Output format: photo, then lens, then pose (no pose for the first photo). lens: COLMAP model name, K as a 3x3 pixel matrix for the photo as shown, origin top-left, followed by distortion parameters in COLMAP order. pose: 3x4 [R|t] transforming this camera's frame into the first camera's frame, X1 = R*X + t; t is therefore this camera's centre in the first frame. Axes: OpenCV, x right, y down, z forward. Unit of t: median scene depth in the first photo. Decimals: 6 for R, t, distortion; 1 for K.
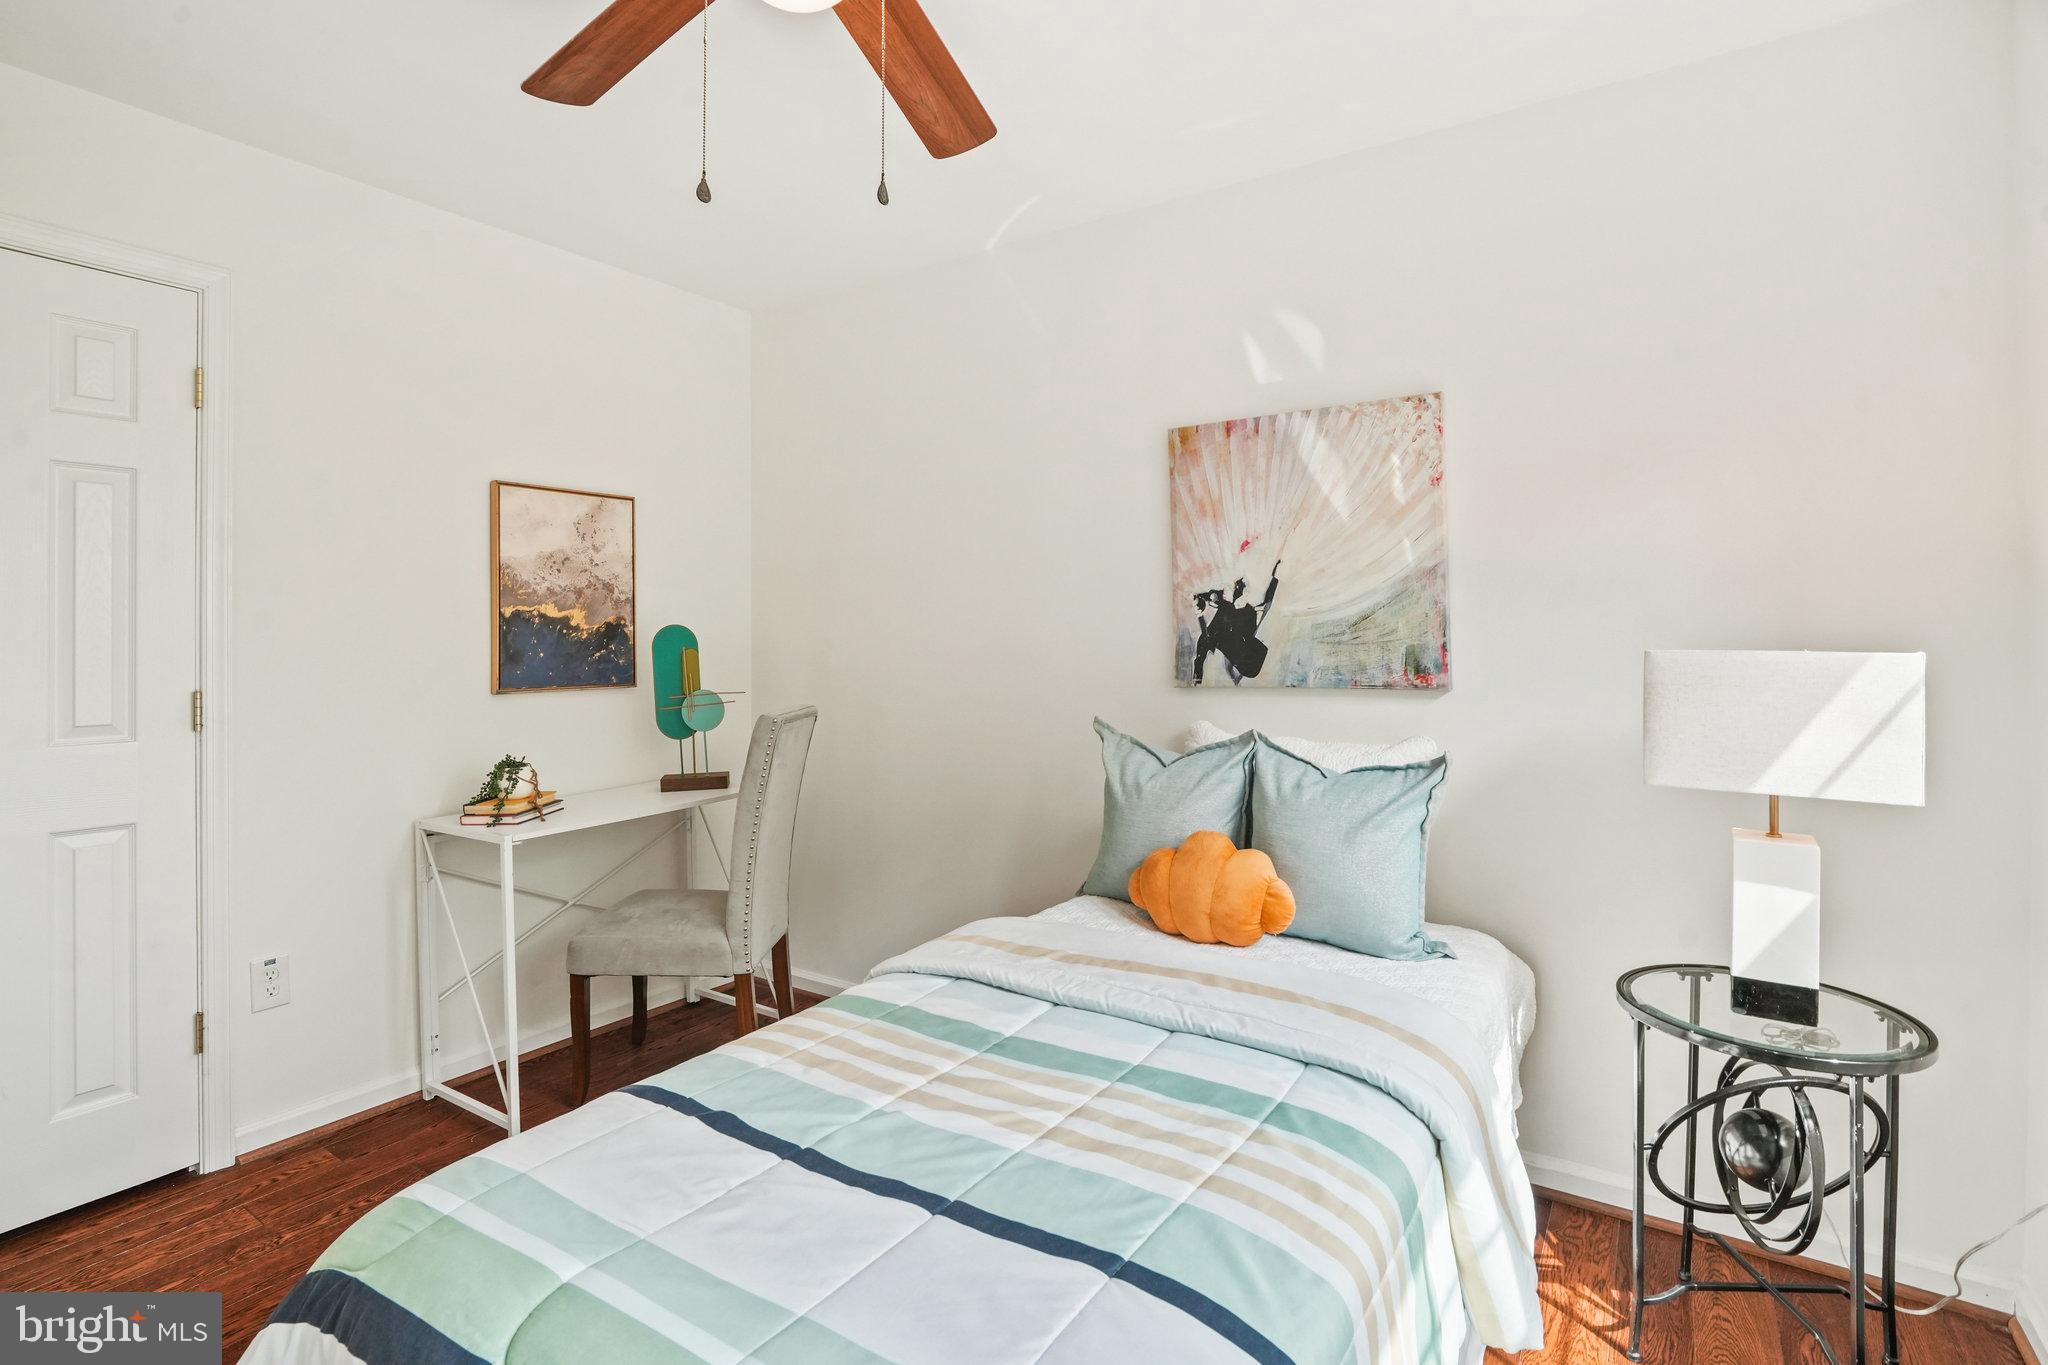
lens RADIAL K [[969.4, 0, 934.7], [0, 969.4, 628.9], [0, 0, 1]] dist [-0.037825, 0.011283]
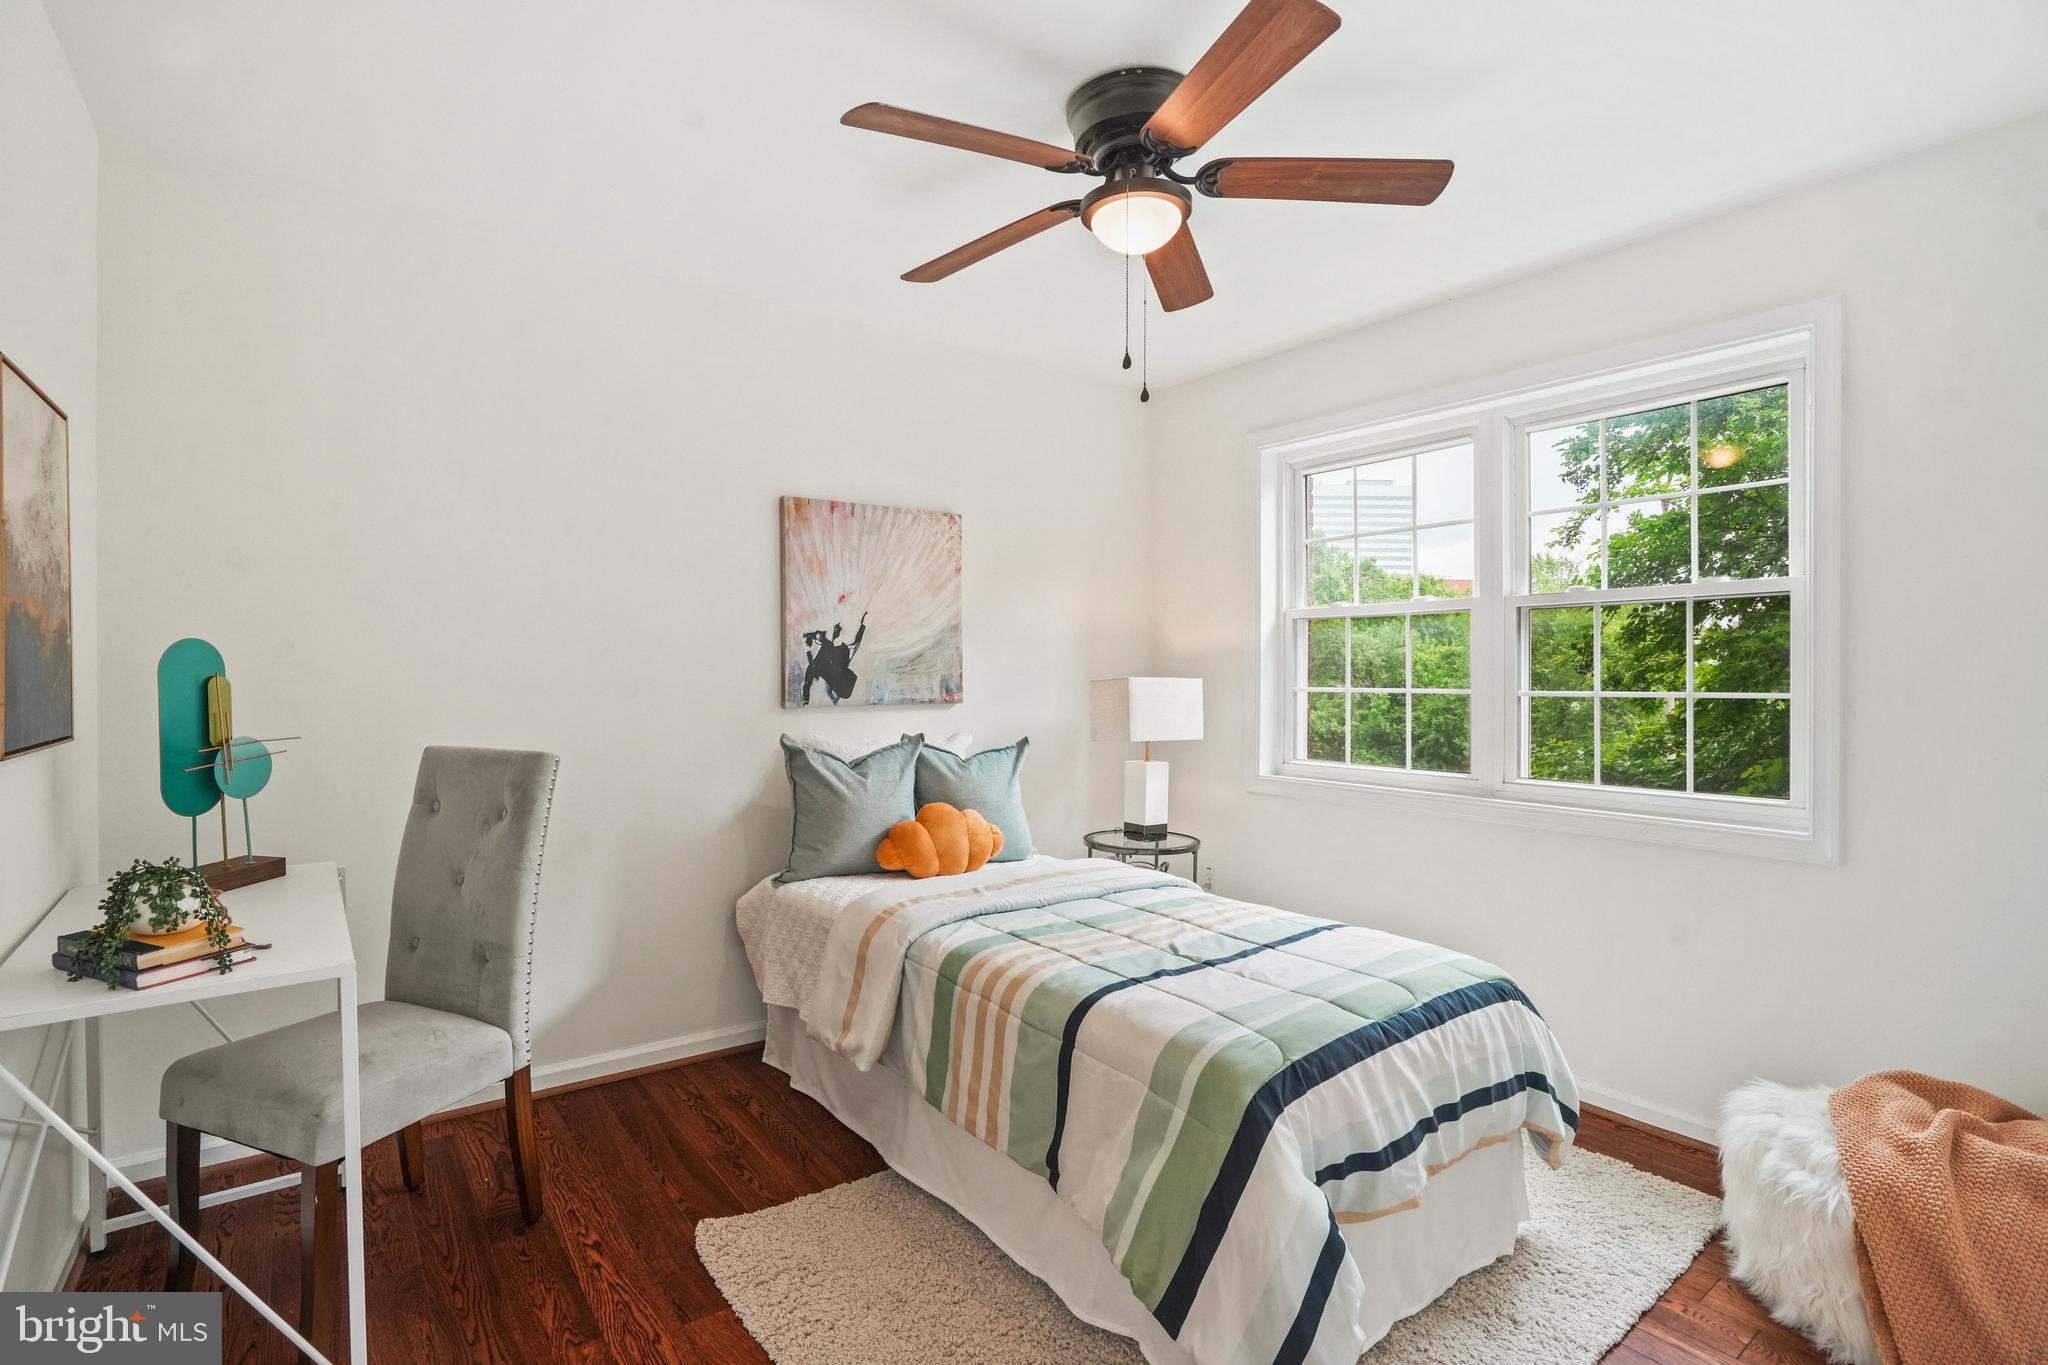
lens RADIAL K [[969.4, 0, 1017.4], [0, 969.4, 685.9], [0, 0, 1]] dist [-0.037825, 0.011283]
pose [[0.328142, -0.006838, 0.944604, -0.854497], [-0.015754, 0.999795, 0.012710, 0.012354], [-0.944497, -0.019052, 0.327967, 0.341720]]
